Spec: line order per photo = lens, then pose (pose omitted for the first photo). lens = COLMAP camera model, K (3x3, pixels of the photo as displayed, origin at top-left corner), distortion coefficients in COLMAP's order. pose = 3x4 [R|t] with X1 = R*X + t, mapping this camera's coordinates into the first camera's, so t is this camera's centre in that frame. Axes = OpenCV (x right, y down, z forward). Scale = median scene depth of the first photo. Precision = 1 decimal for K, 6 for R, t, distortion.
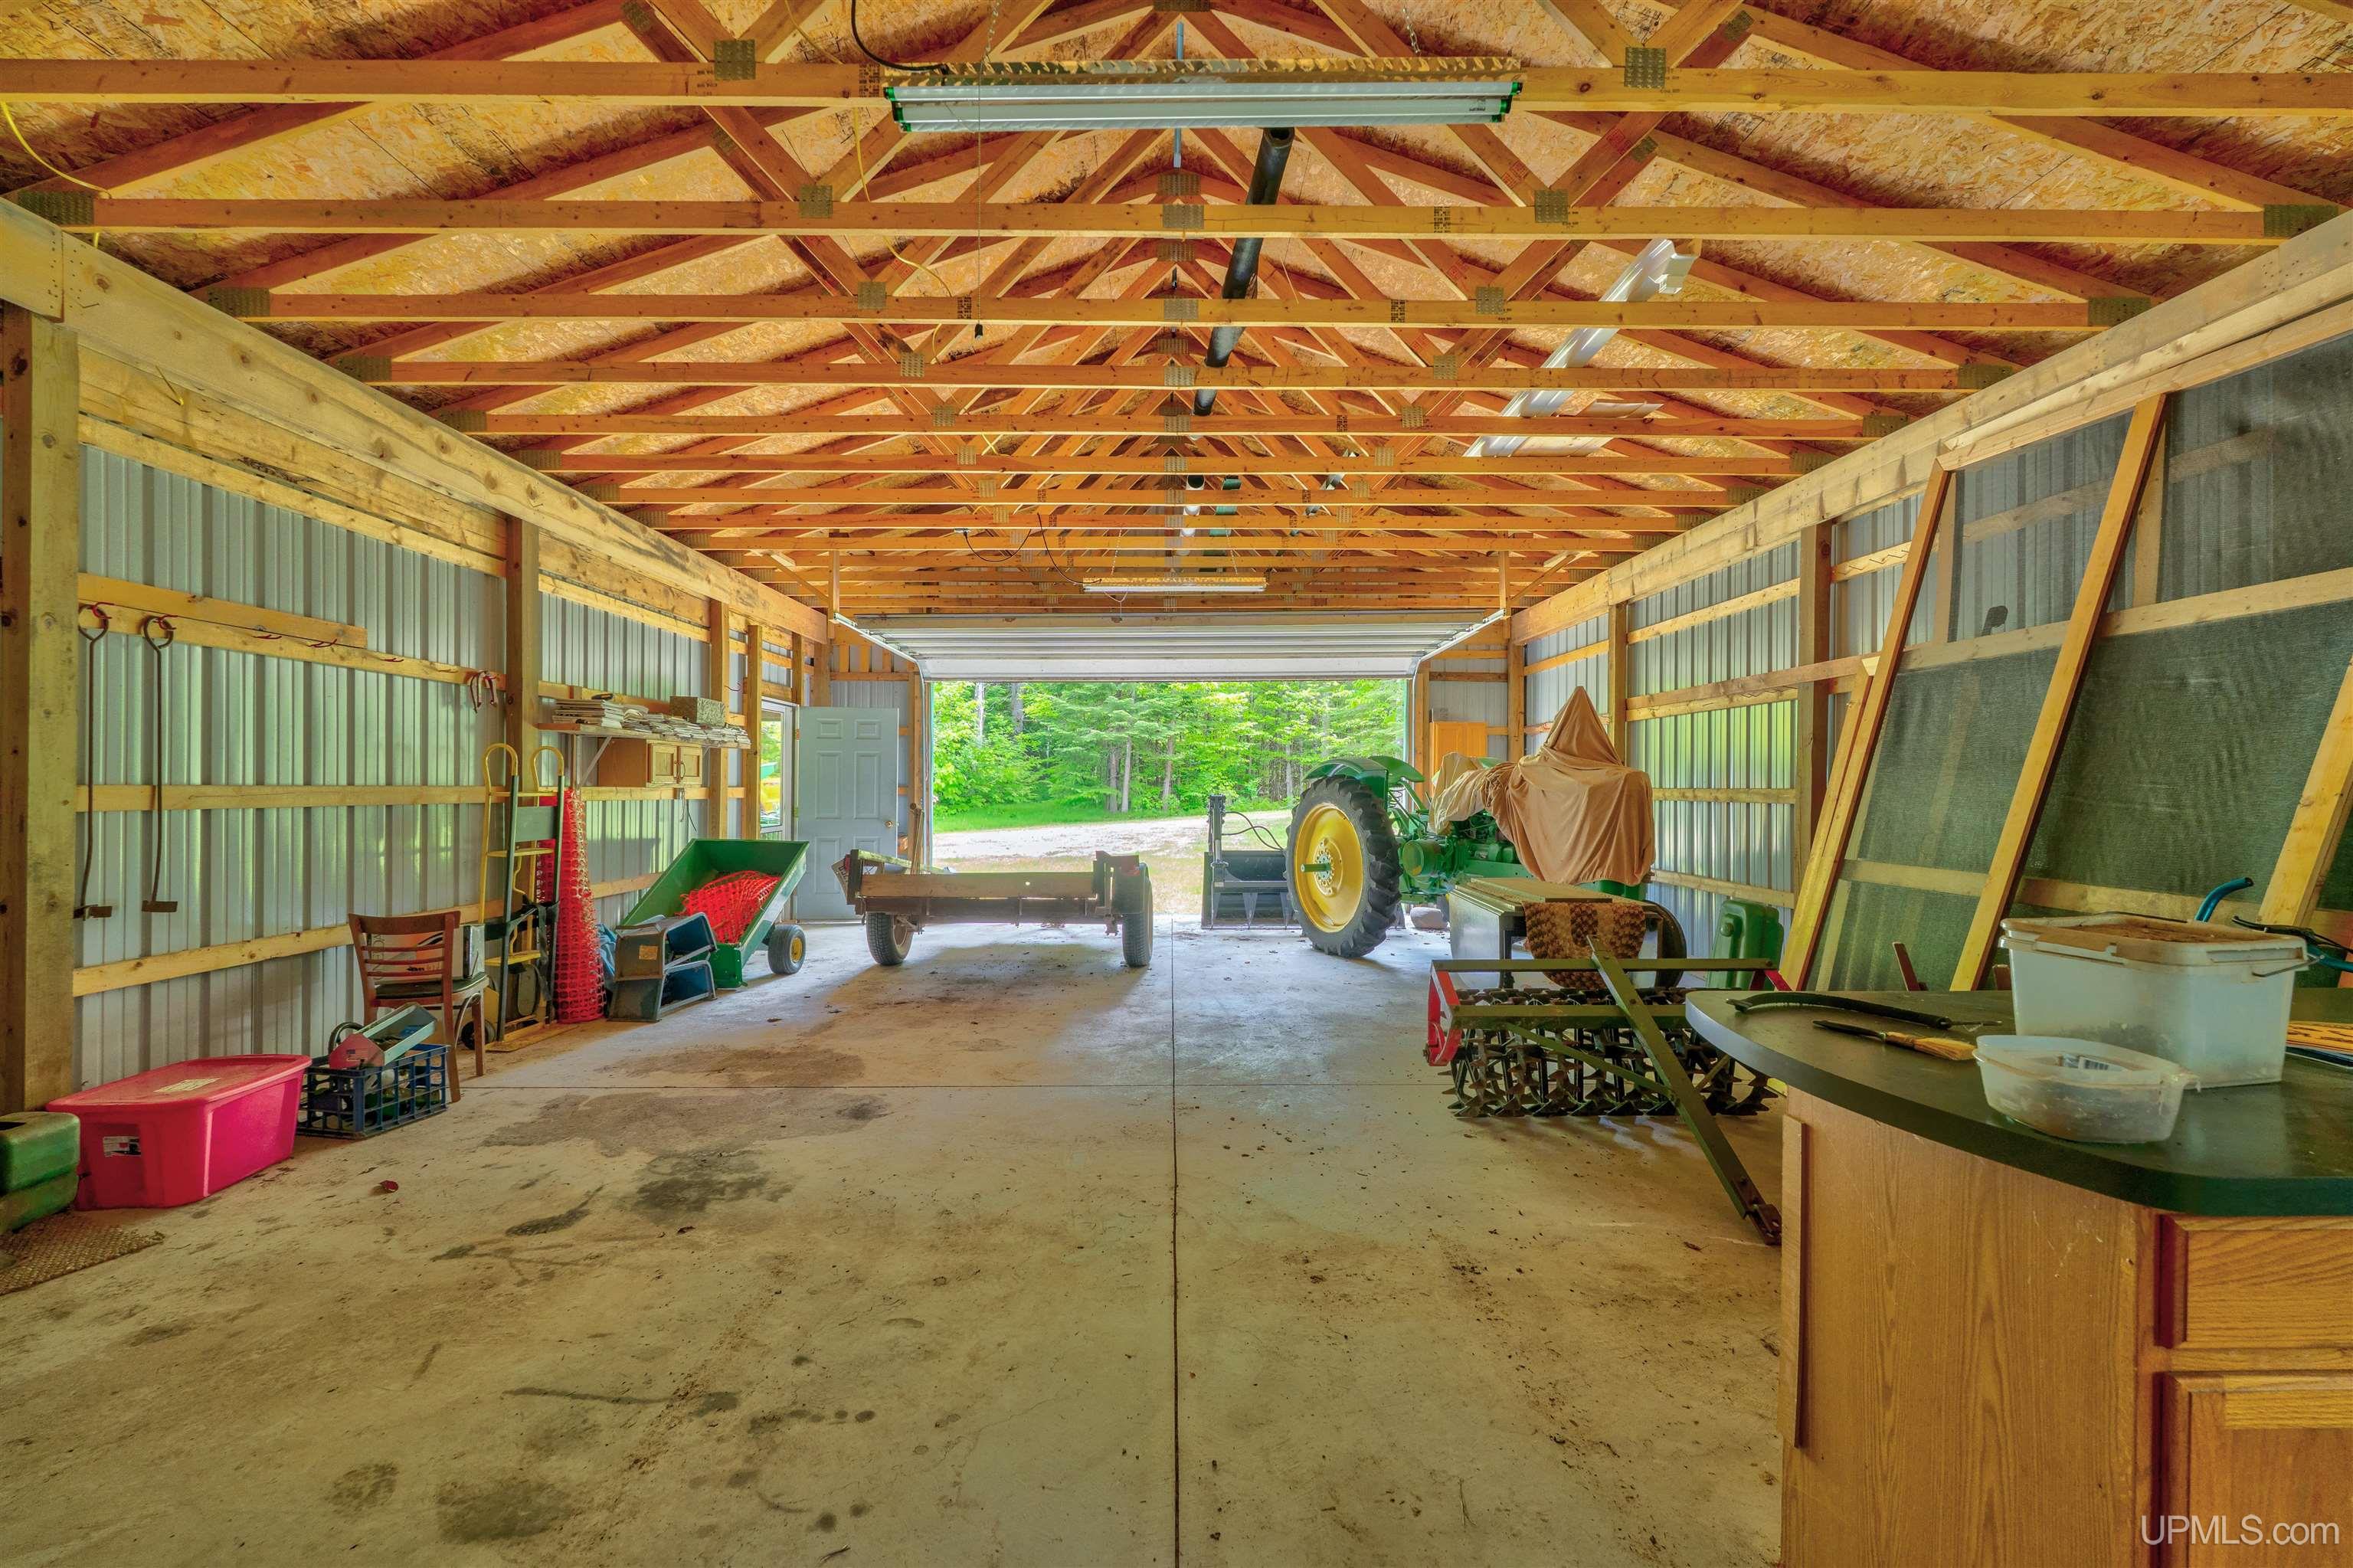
lens RADIAL K [[1035.2, 0, 1177.1], [0, 1035.2, 784.9], [0, 0, 1]] dist [-0.000270, -0.000001]
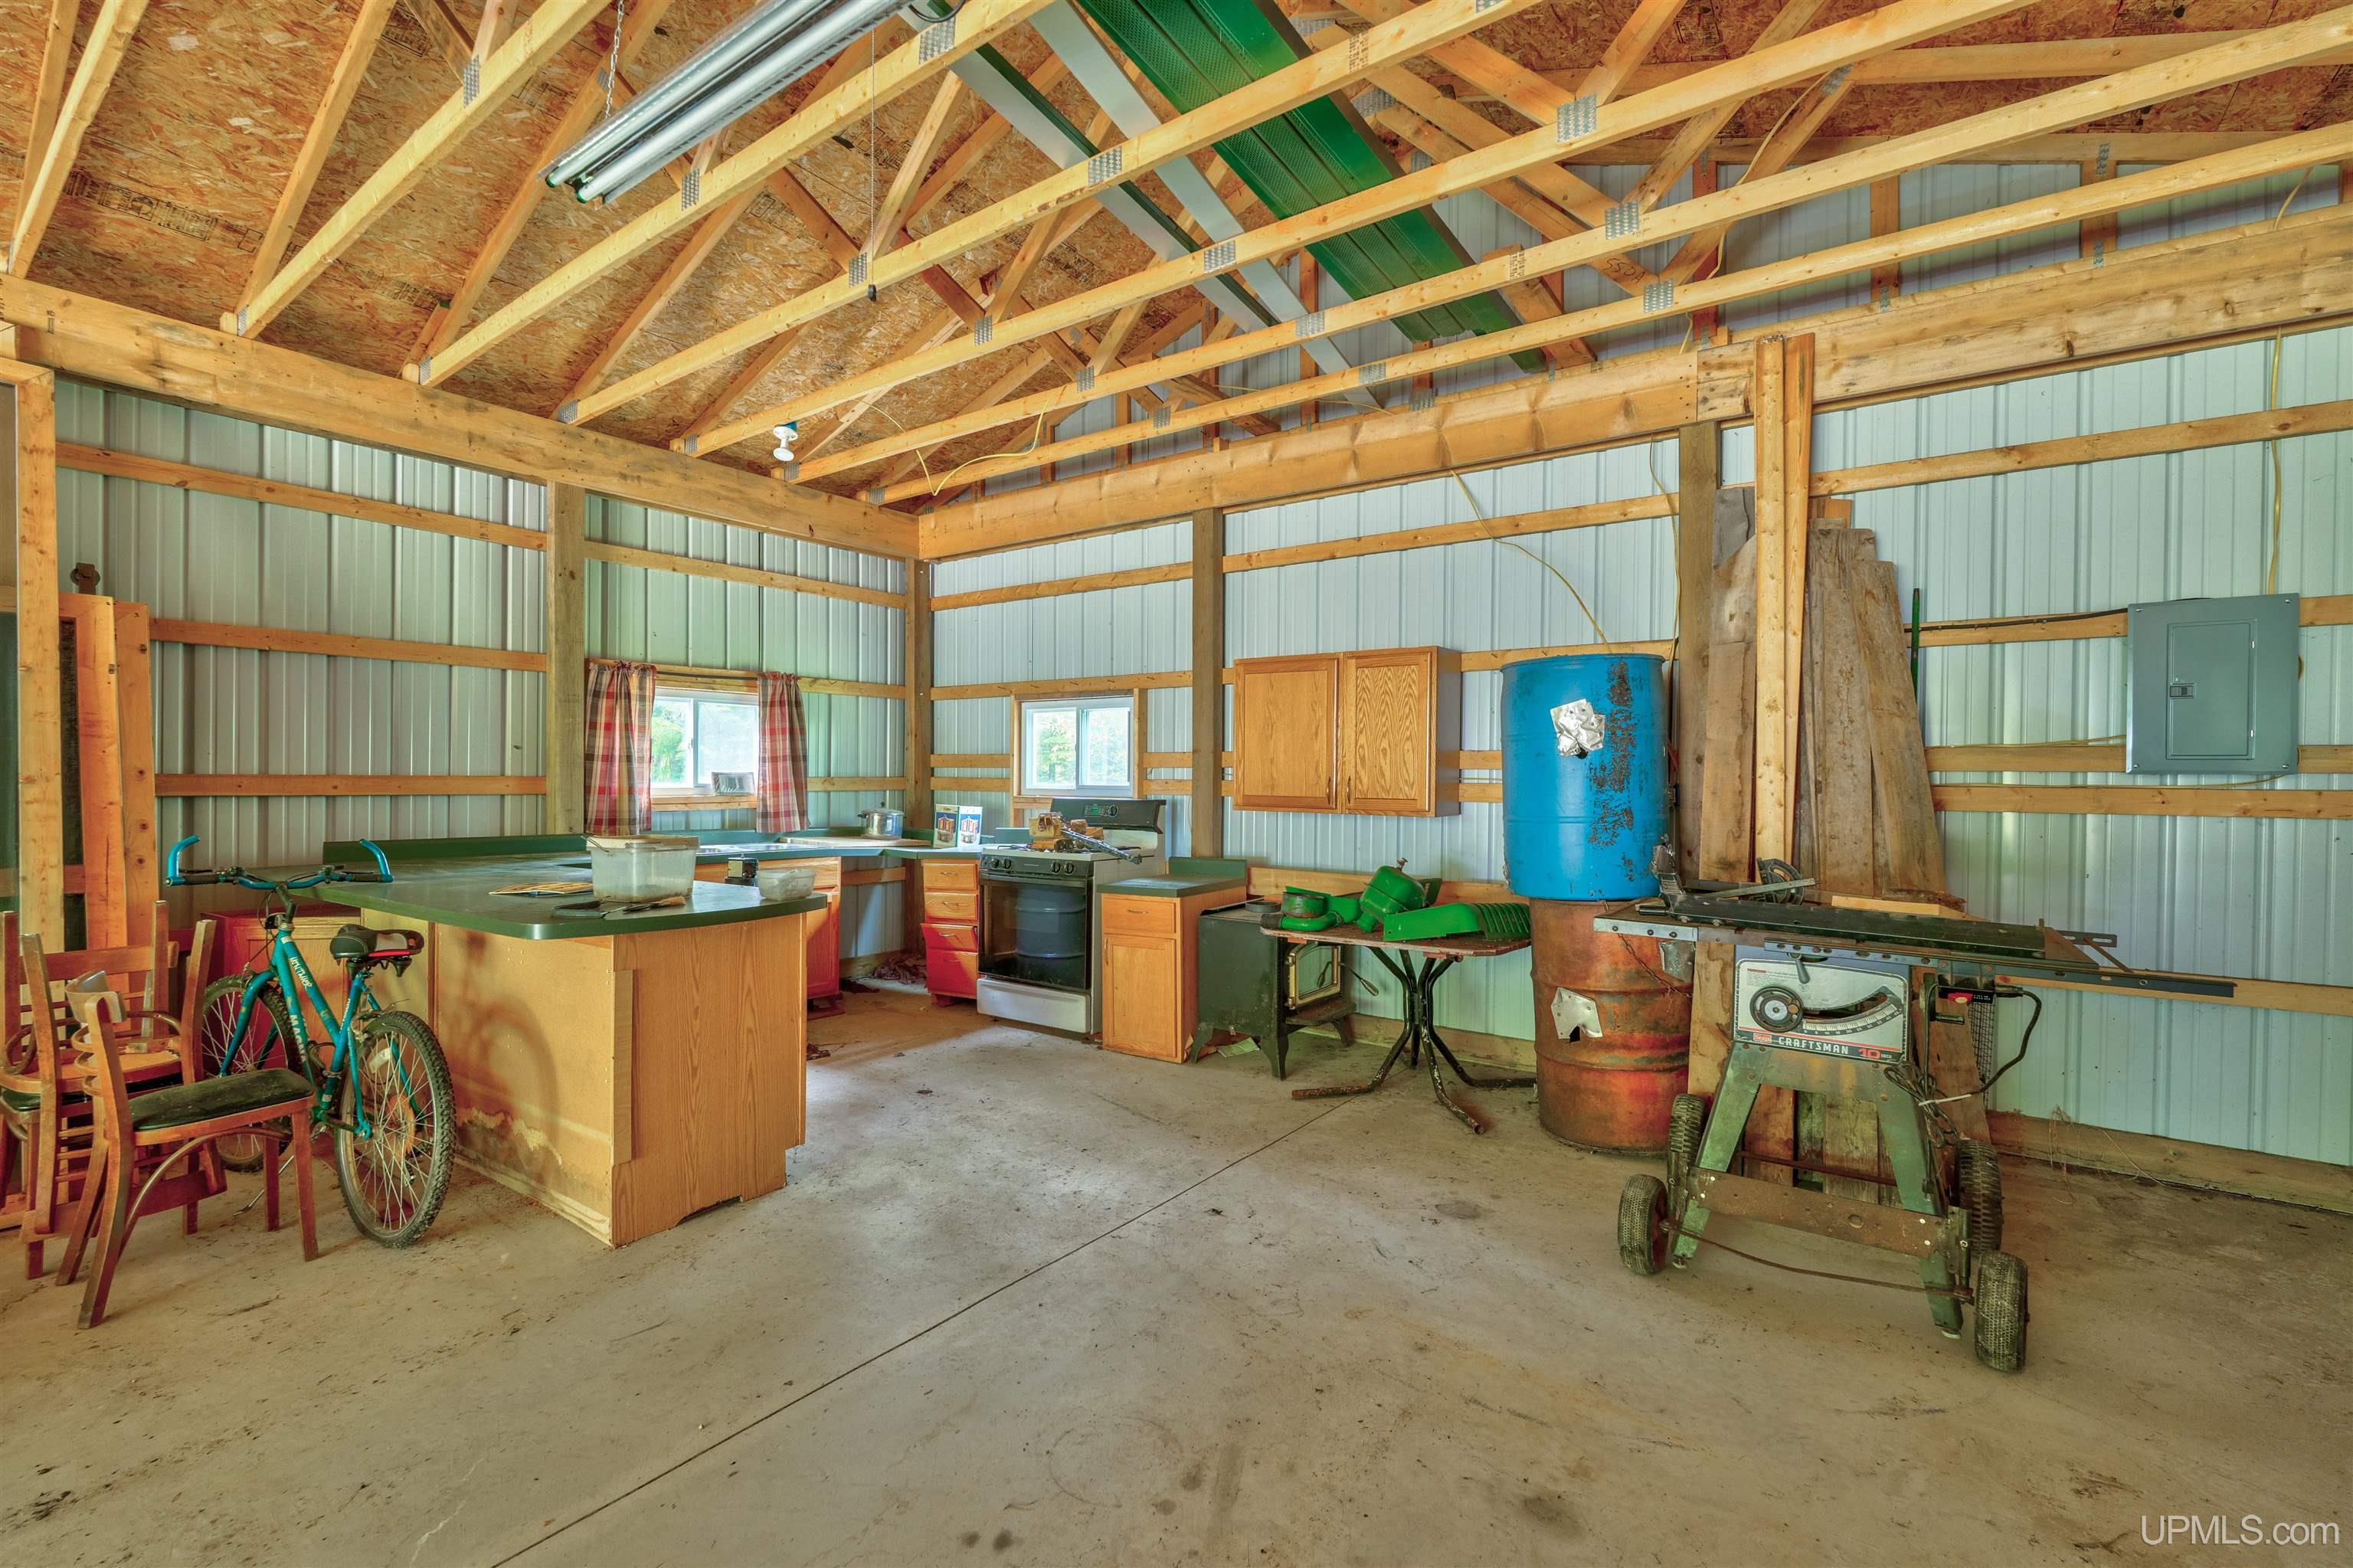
lens RADIAL K [[1035.2, 0, 1173.2], [0, 1035.2, 783.1], [0, 0, 1]] dist [-0.000270, -0.000001]
pose [[-0.798390, -0.008240, 0.602084, -1.019633], [-0.003145, 0.999950, 0.009516, 0.003557], [-0.602133, 0.005704, -0.798376, 1.642354]]
